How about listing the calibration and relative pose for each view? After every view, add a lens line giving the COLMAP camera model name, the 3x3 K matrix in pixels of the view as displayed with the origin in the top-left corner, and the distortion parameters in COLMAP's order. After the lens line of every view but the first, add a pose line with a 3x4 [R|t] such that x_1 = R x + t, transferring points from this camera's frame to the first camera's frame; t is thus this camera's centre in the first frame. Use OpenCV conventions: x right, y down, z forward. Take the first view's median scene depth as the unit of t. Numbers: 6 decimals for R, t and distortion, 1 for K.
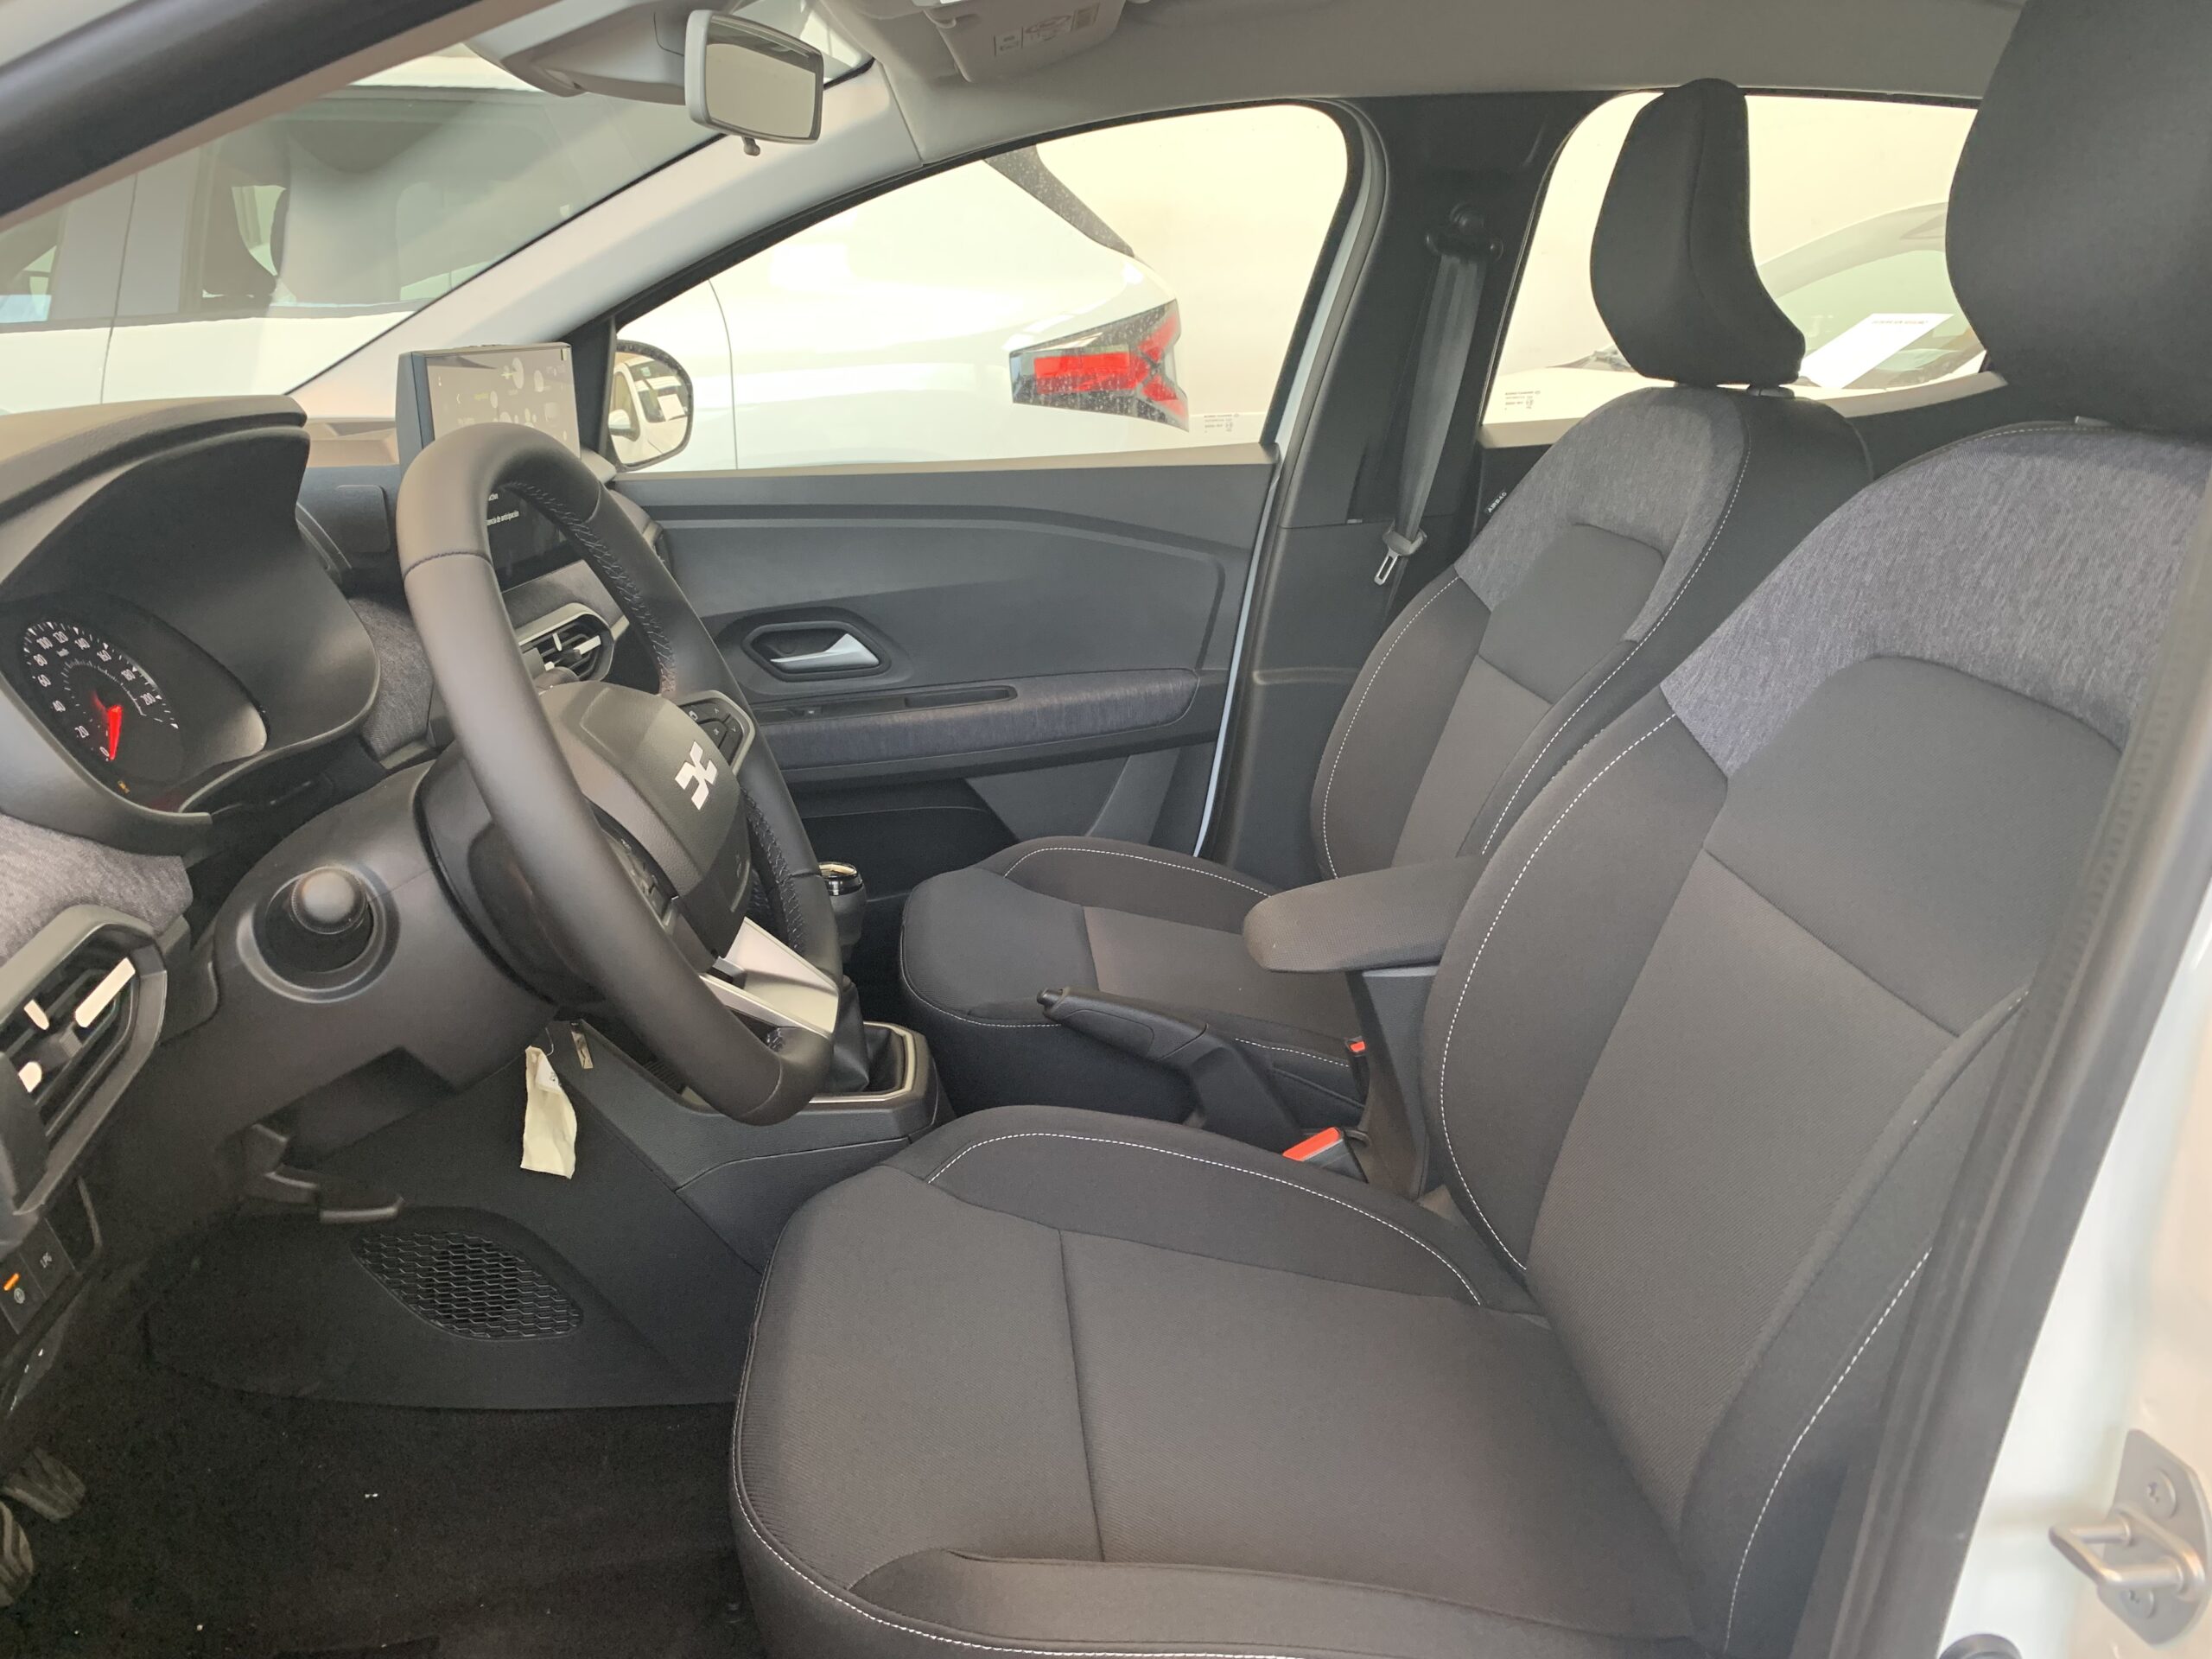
lens RADIAL K [[1715.6, 0, 1102.0], [0, 1715.6, 837.2], [0, 0, 1]] dist [0.009349, -0.008806]
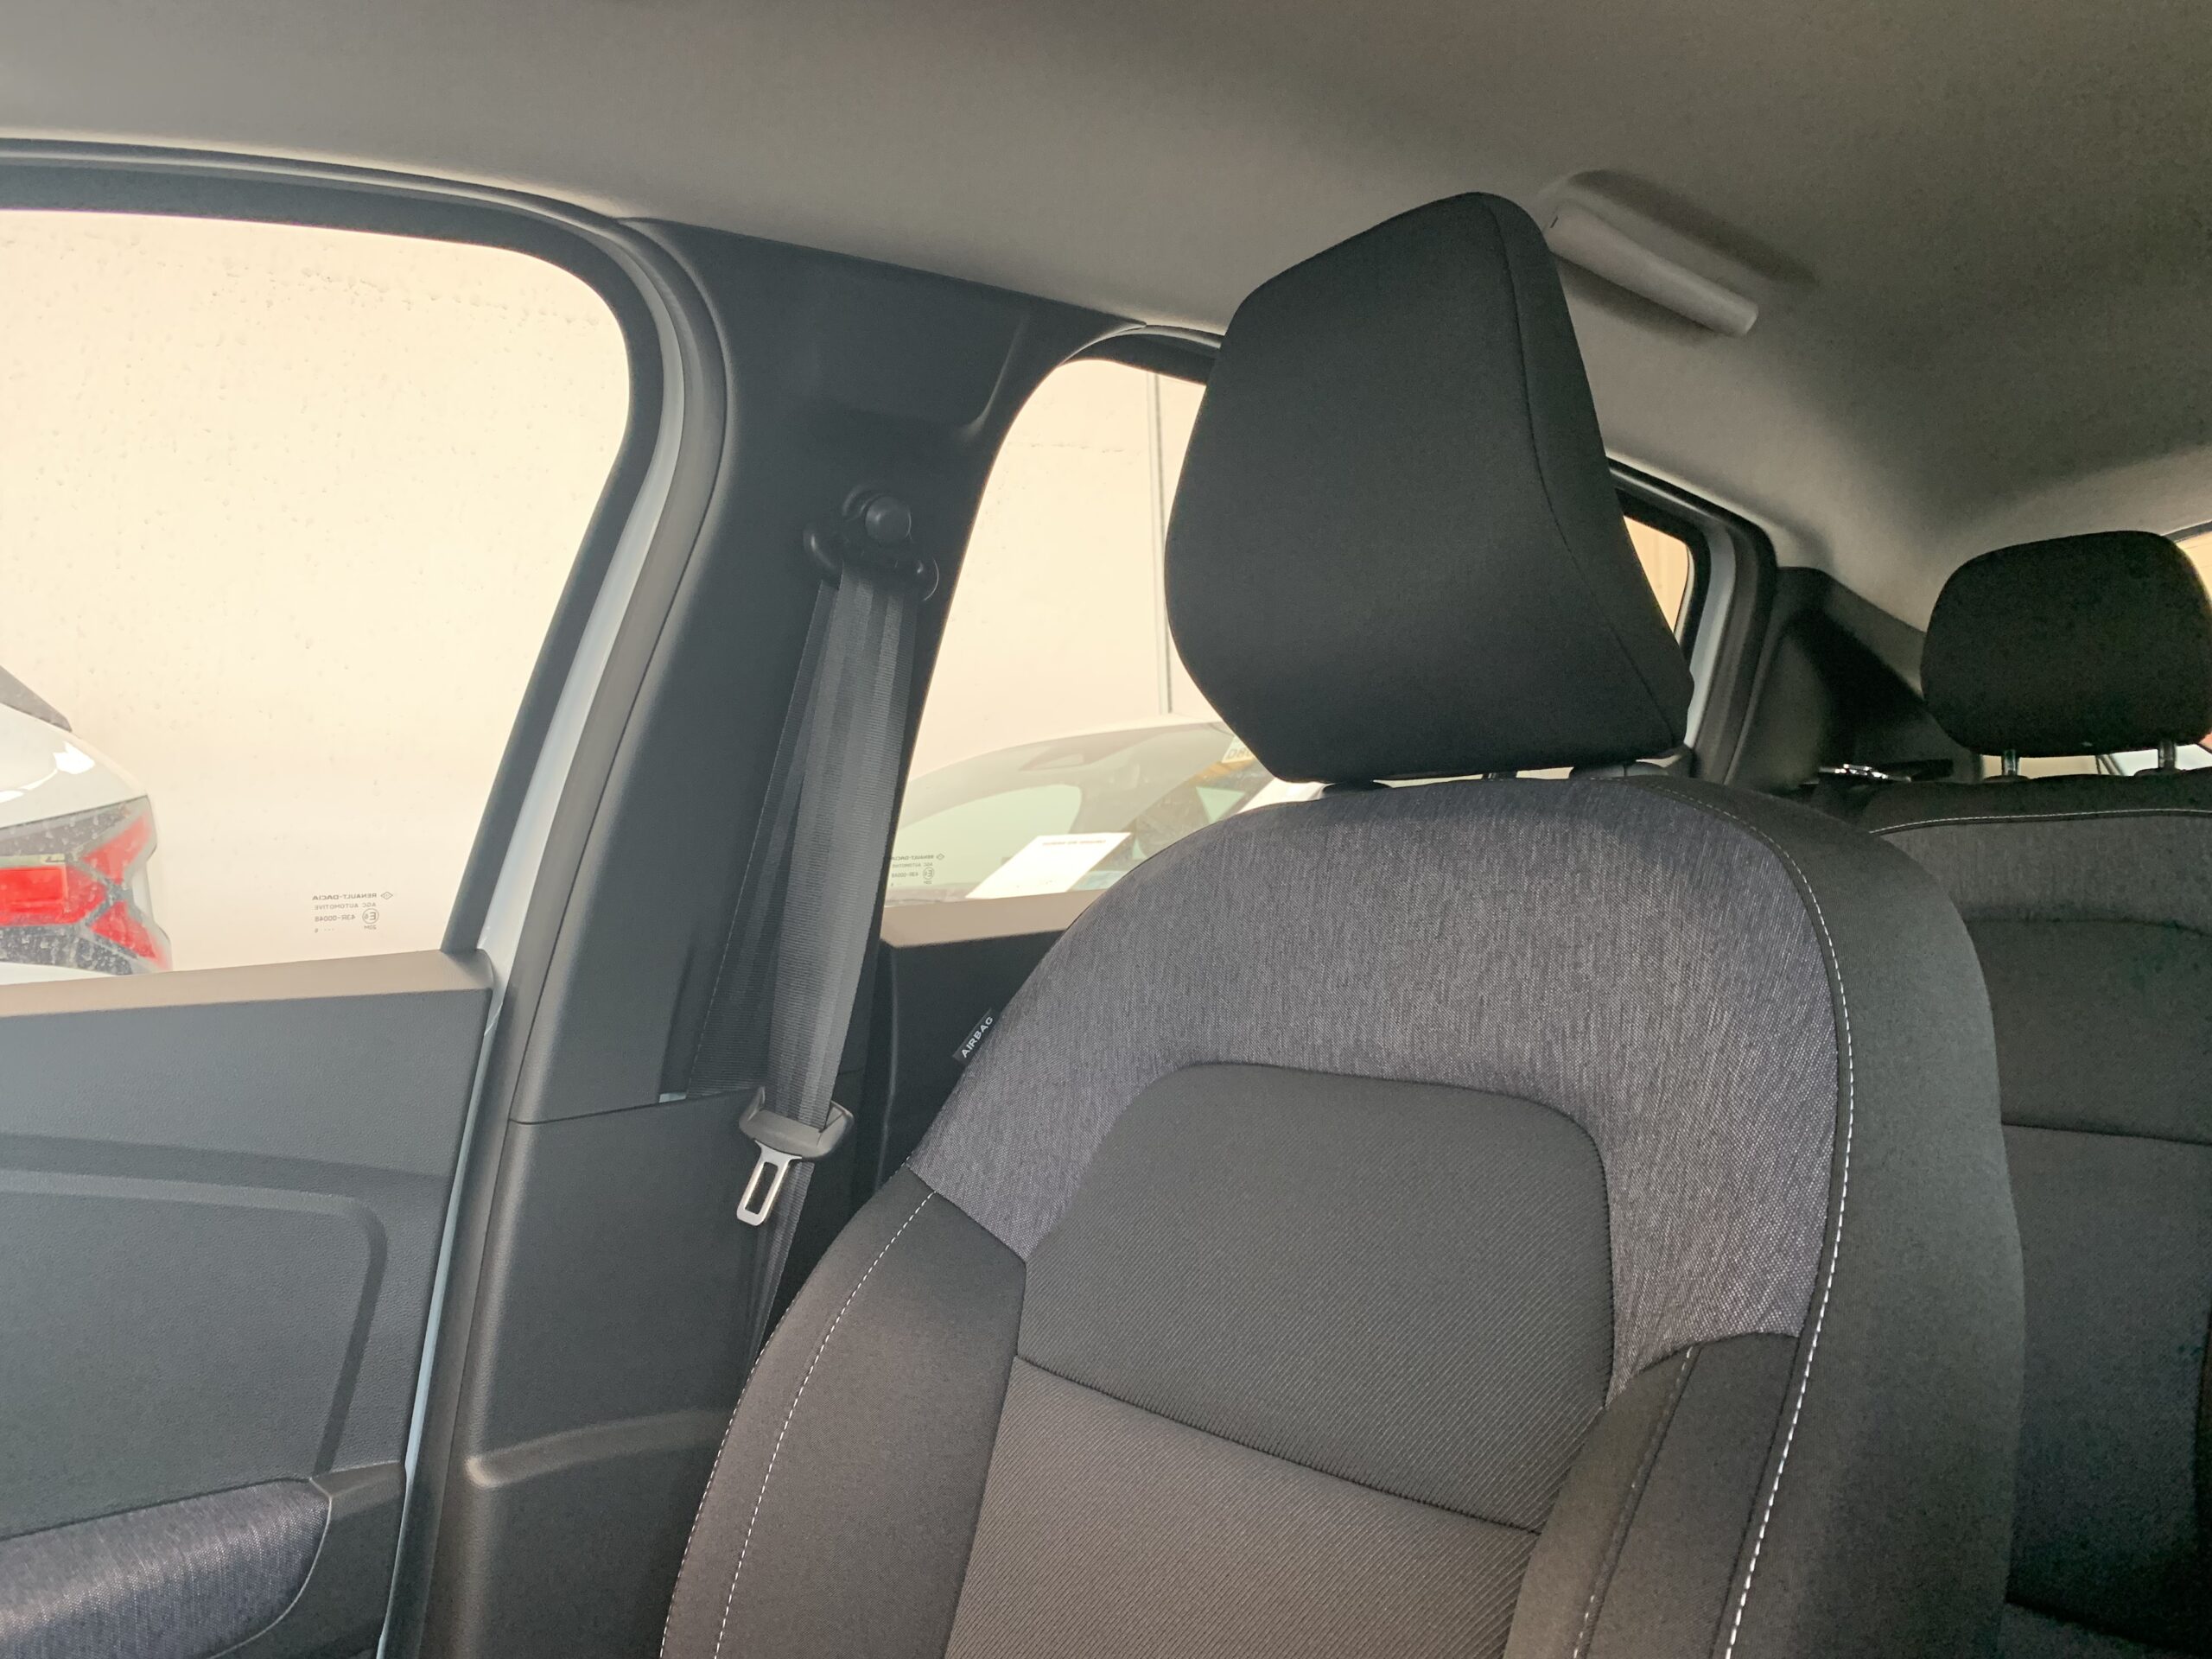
lens RADIAL K [[1715.6, 0, 1117.7], [0, 1715.6, 841.6], [0, 0, 1]] dist [0.009349, -0.008806]
pose [[0.834579, 0.009207, 0.550812, -0.015159], [0.170519, 0.946438, -0.274187, -0.099800], [-0.523833, 0.322755, 0.788307, 0.537805]]
